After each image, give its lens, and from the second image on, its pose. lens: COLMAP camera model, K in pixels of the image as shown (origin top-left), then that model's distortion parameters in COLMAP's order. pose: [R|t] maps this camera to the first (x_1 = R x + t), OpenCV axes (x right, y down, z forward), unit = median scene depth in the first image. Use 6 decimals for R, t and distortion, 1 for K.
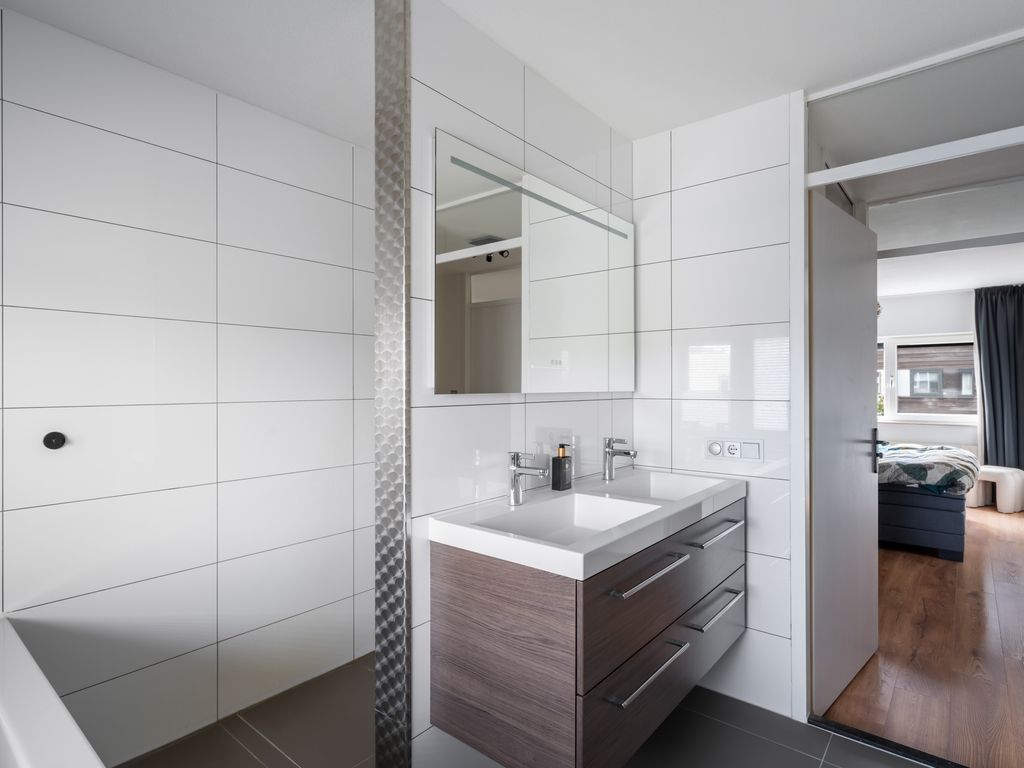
lens RADIAL K [[543.9, 0, 512.0], [0, 543.9, 384.0], [0, 0, 1]] dist [0.000729, 0.000053]
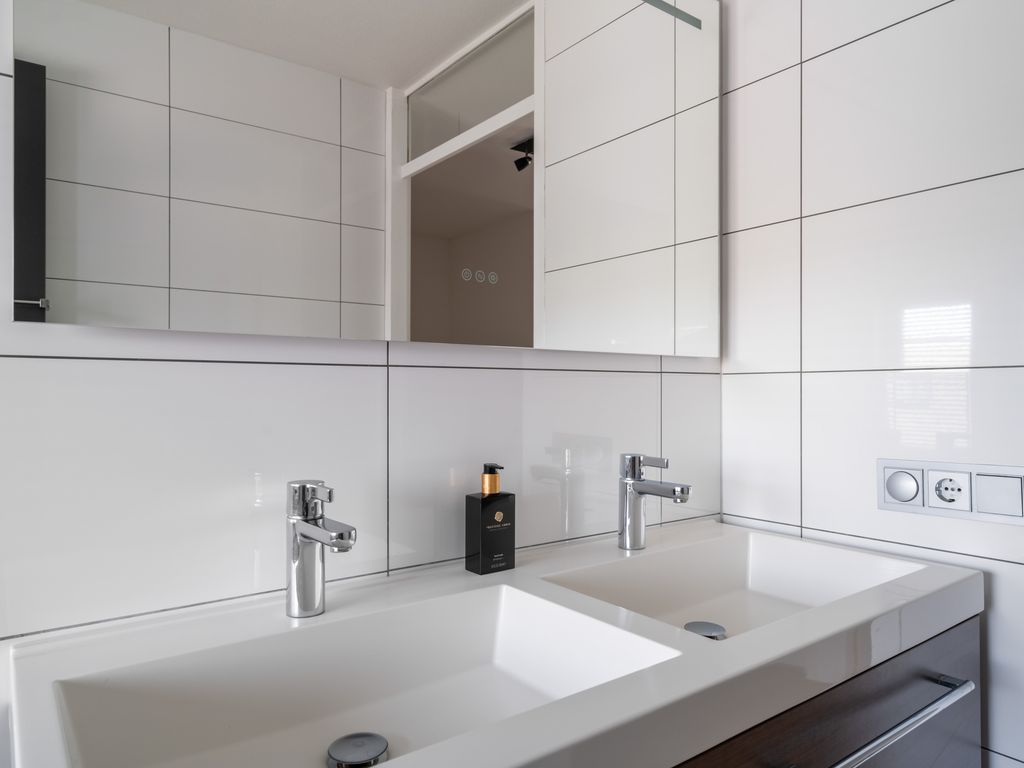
lens RADIAL K [[661.4, 0, 512.0], [0, 661.4, 384.0], [0, 0, 1]] dist [-0.000652, -0.000399]
pose [[0.971070, -0.001505, -0.238790, 0.211997], [-0.001104, 0.999941, -0.010791, 0.047720], [0.238793, 0.010743, 0.971011, 0.451215]]
